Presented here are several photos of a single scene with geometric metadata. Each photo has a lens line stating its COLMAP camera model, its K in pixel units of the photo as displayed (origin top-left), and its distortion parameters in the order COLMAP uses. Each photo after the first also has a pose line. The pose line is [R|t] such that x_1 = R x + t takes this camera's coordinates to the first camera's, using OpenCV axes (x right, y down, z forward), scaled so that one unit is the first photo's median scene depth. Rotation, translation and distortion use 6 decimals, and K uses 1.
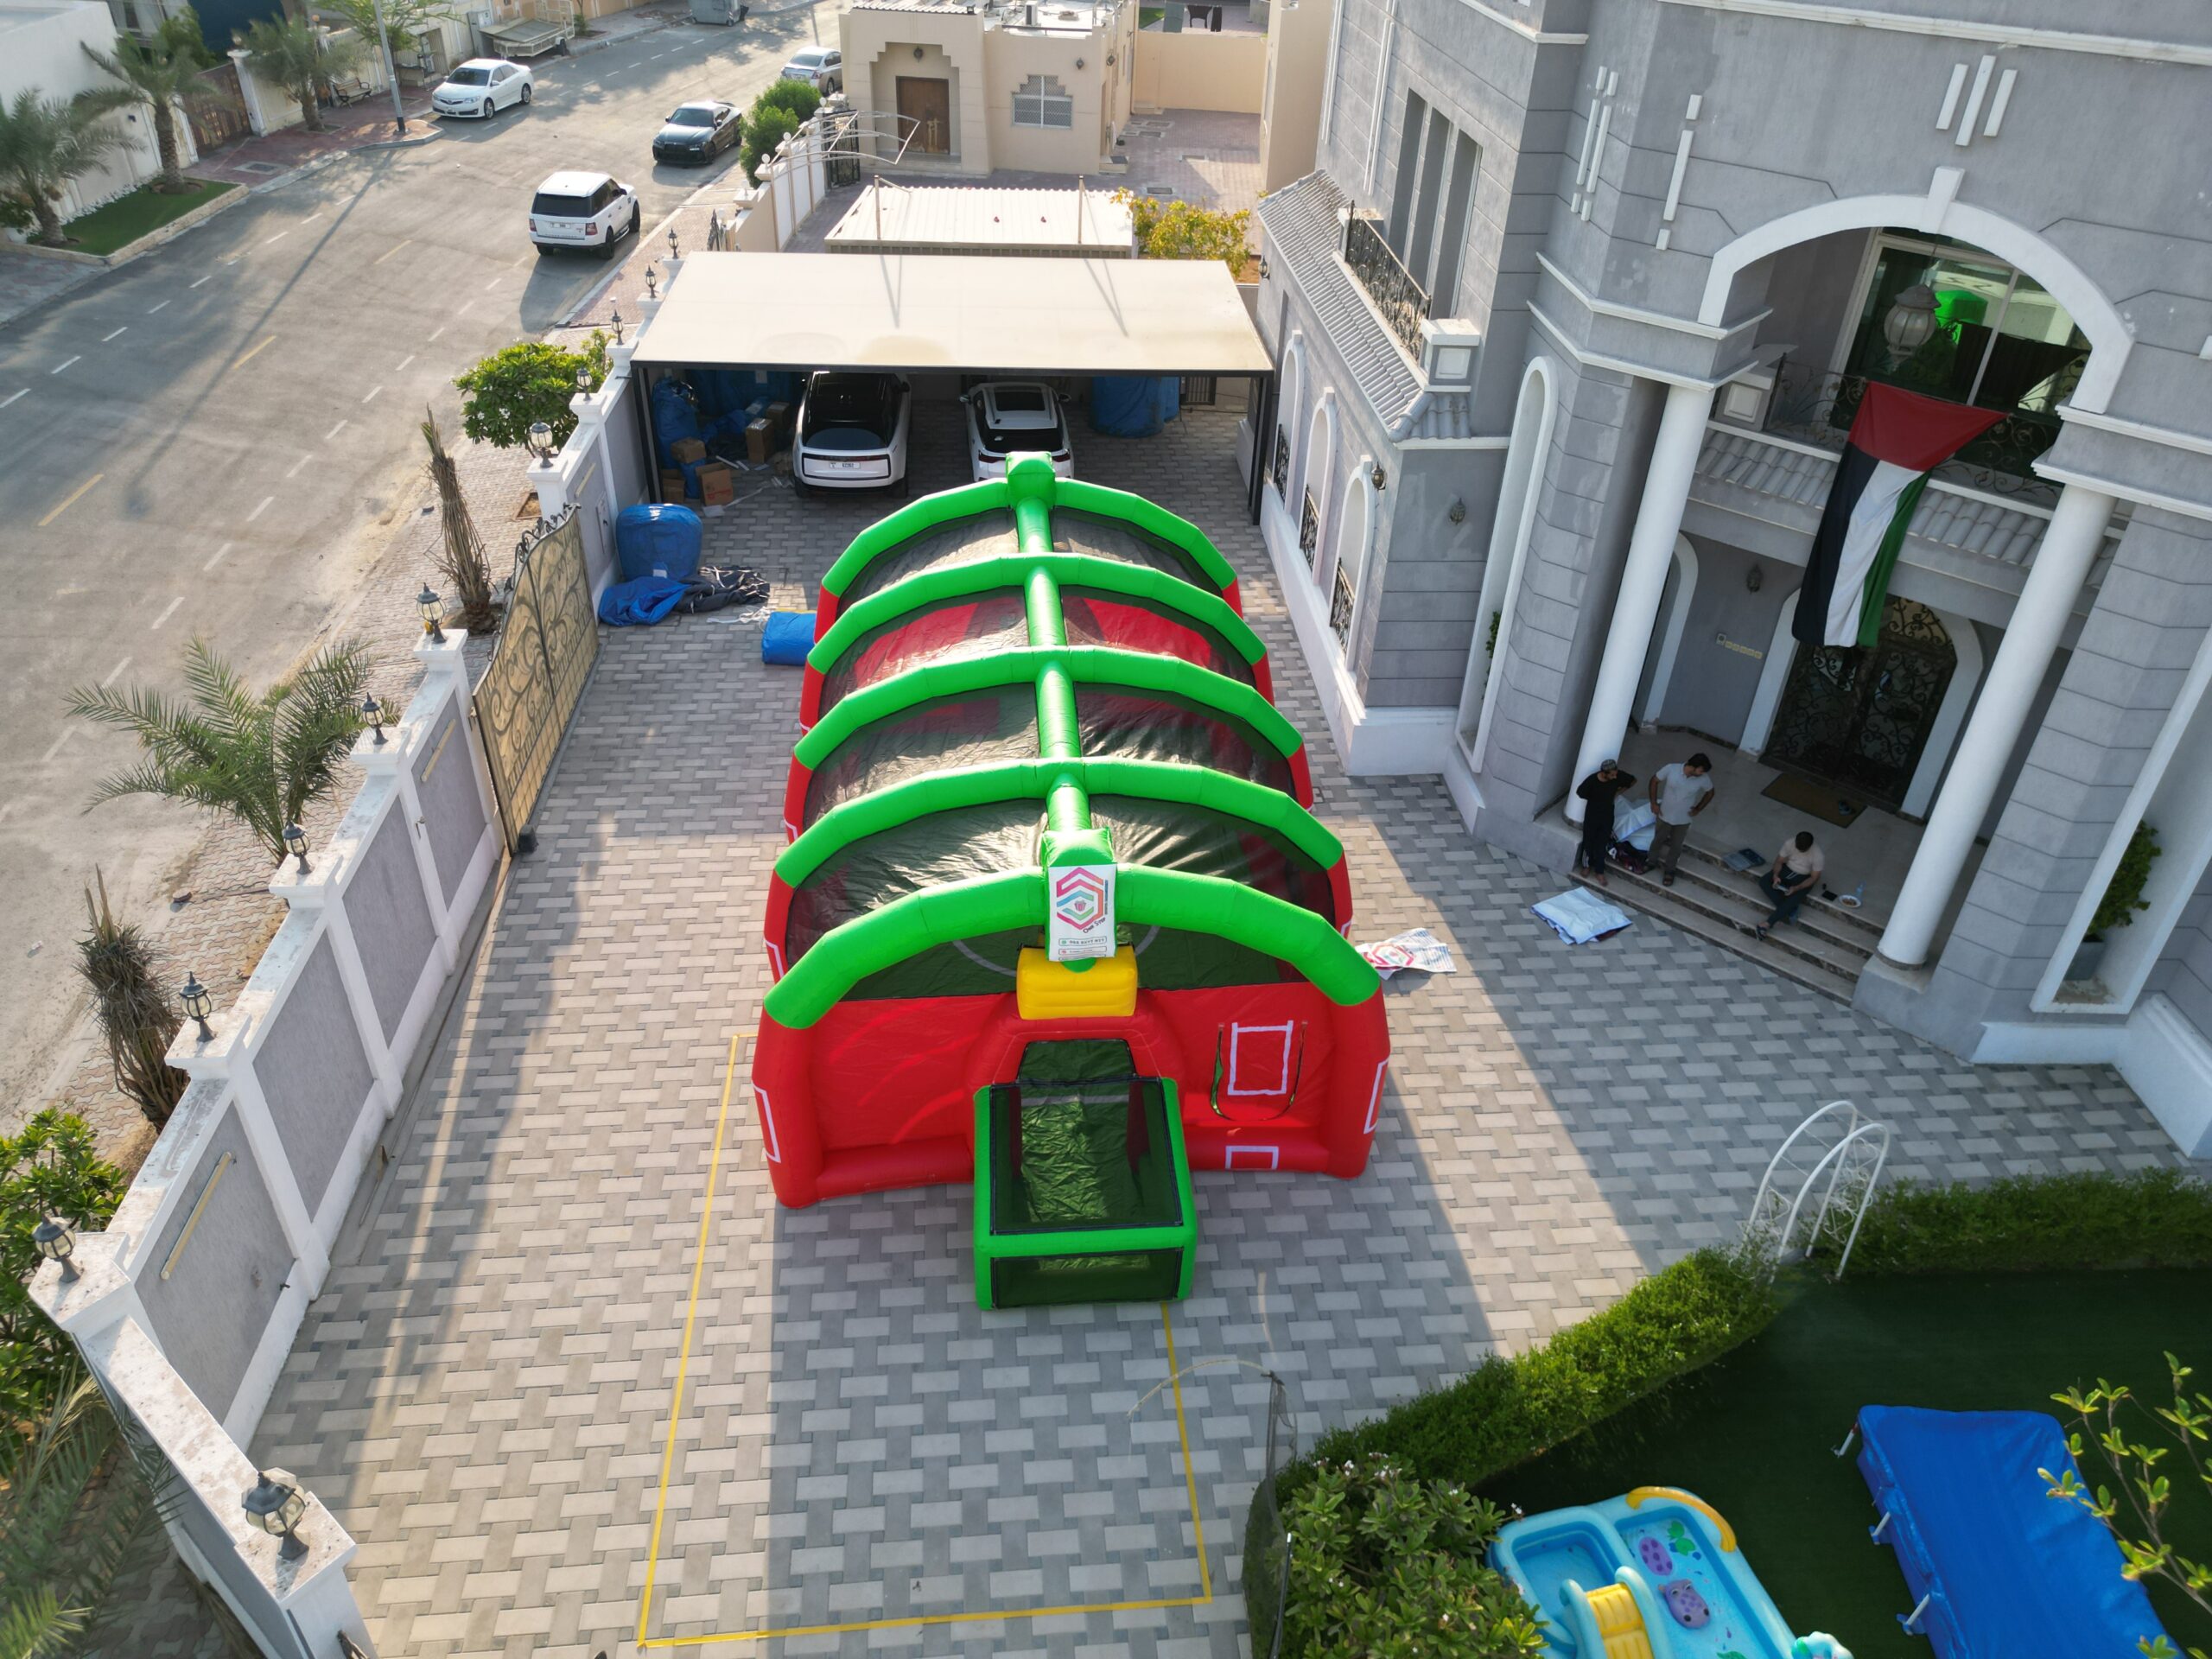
lens RADIAL K [[1562.7, 0, 1106.5], [0, 1562.7, 825.8], [0, 0, 1]] dist [0.050161, -0.042690]
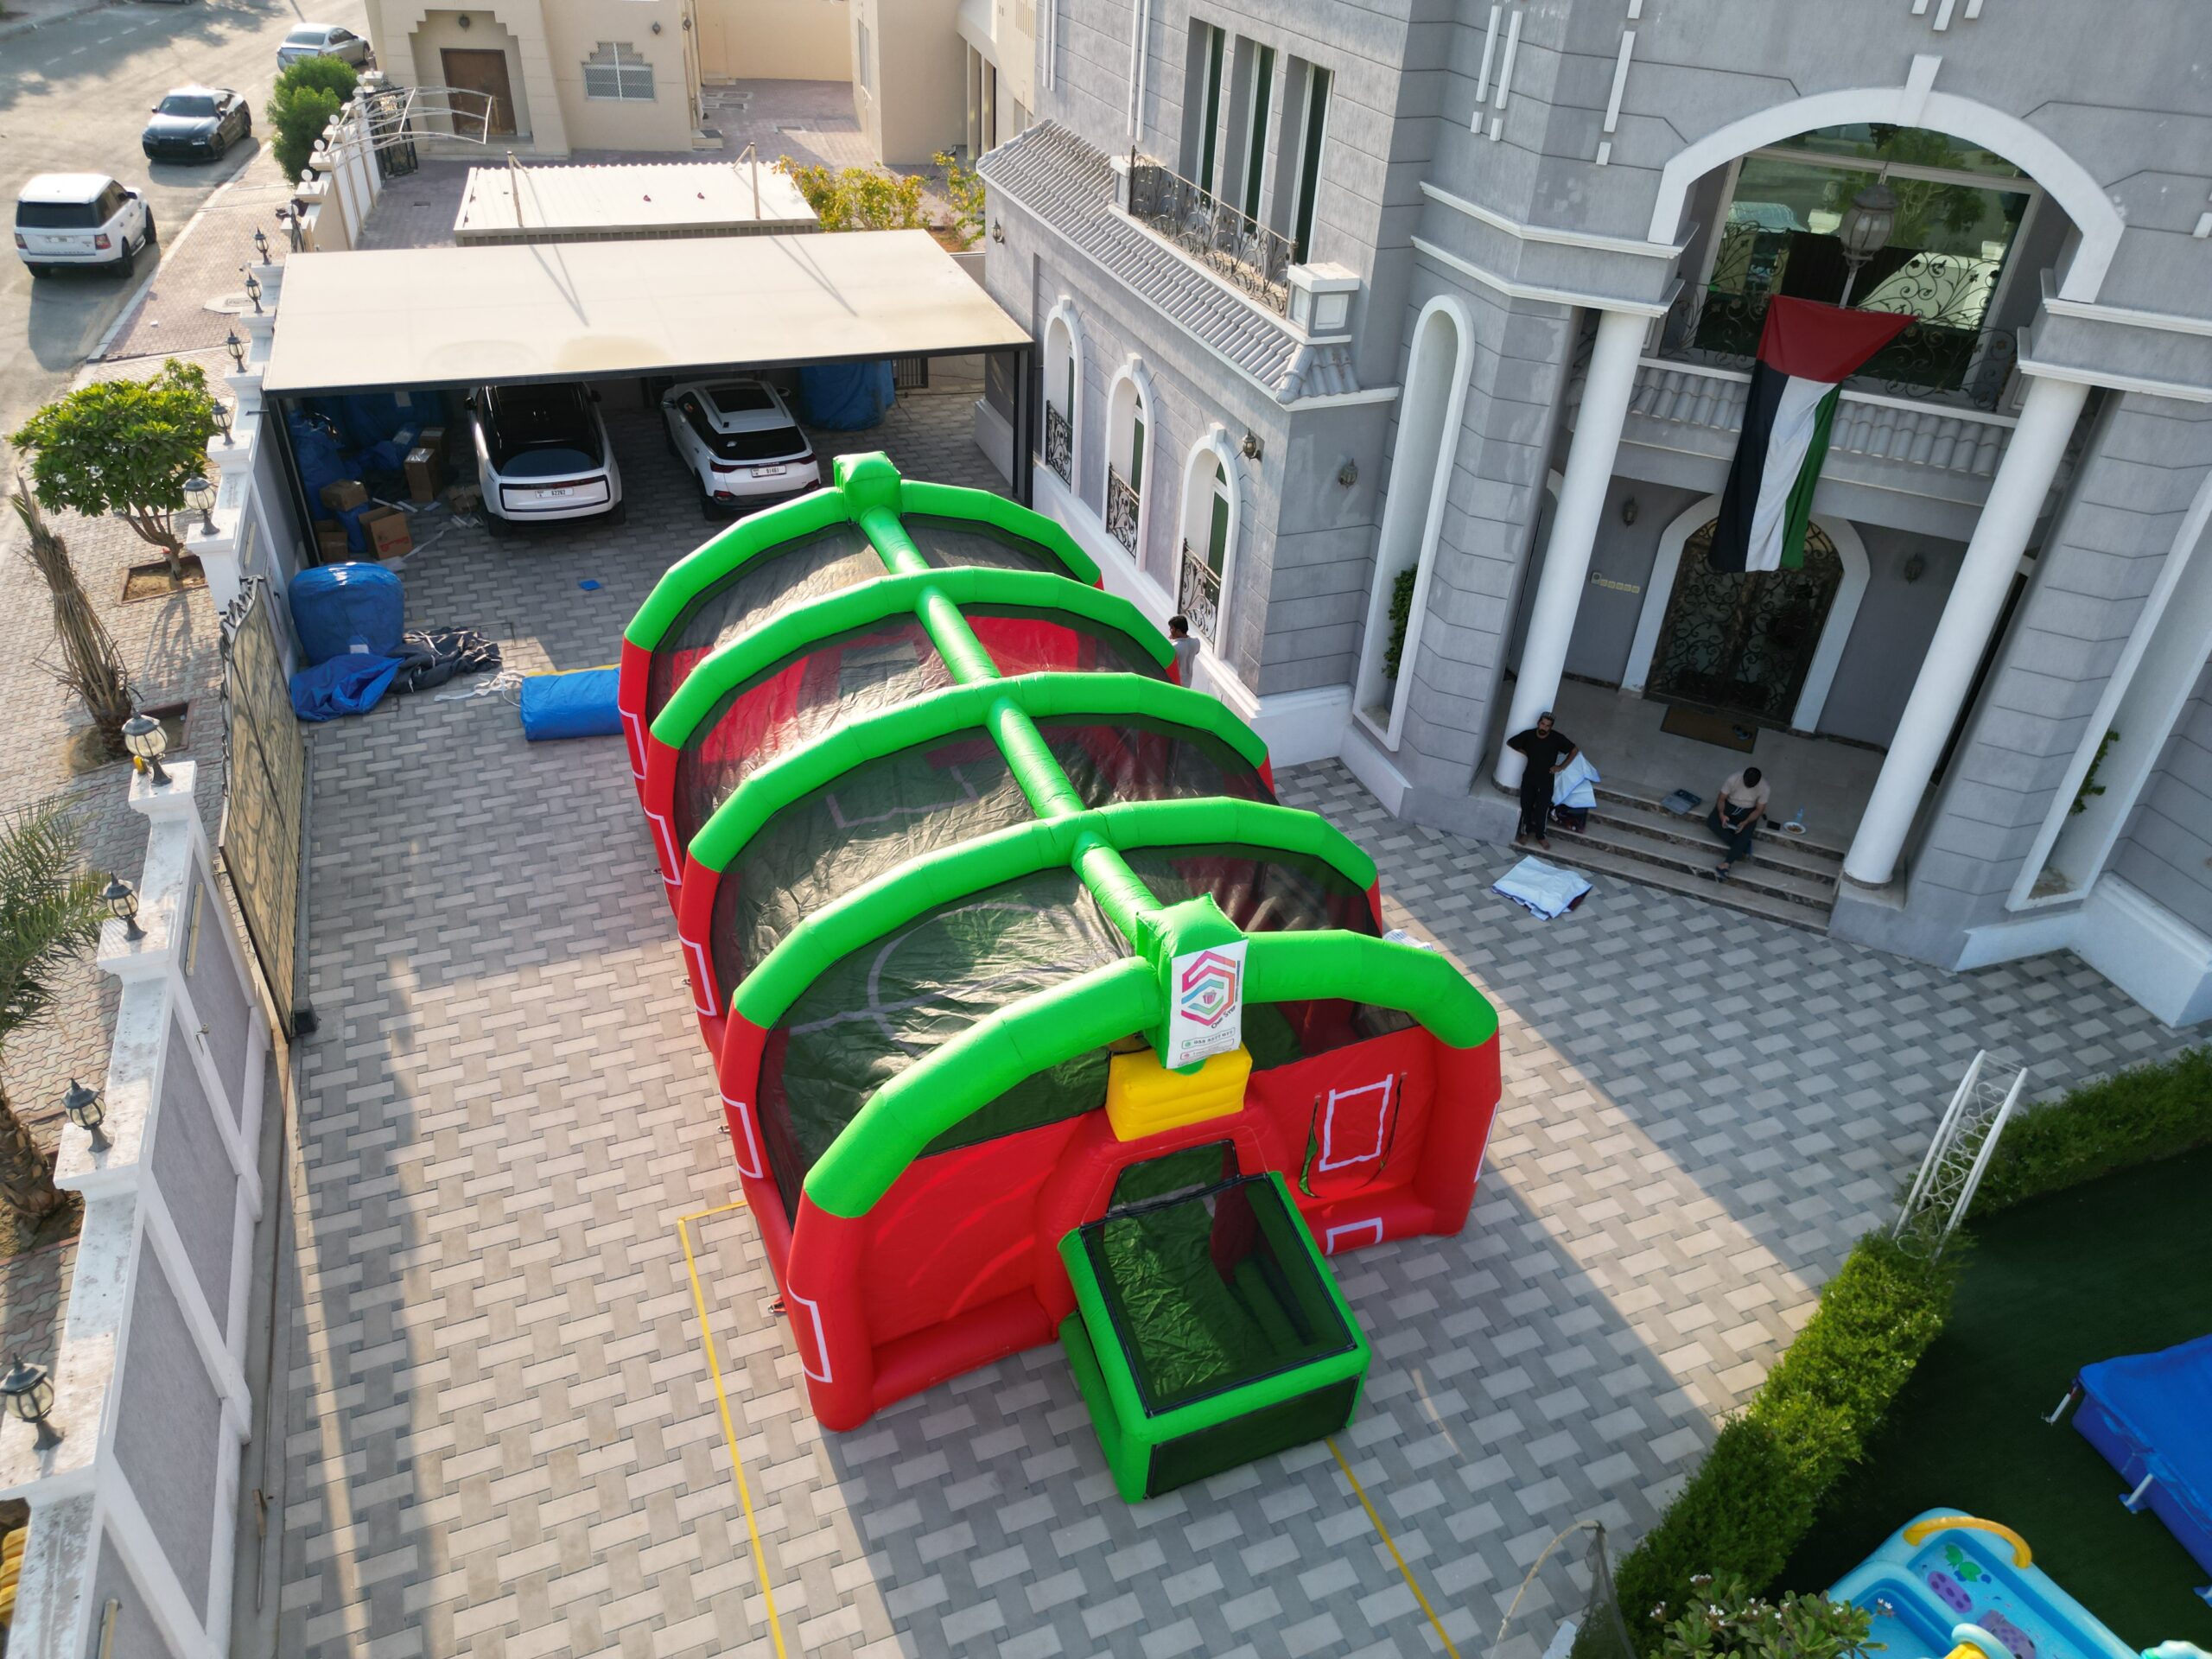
lens RADIAL K [[1562.7, 0, 1105.3], [0, 1562.7, 822.3], [0, 0, 1]] dist [0.050161, -0.042690]
pose [[0.955130, -0.156522, 0.251453, -0.181563], [0.154341, 0.987607, 0.028499, -0.049135], [-0.252797, 0.011589, 0.967450, 0.159259]]
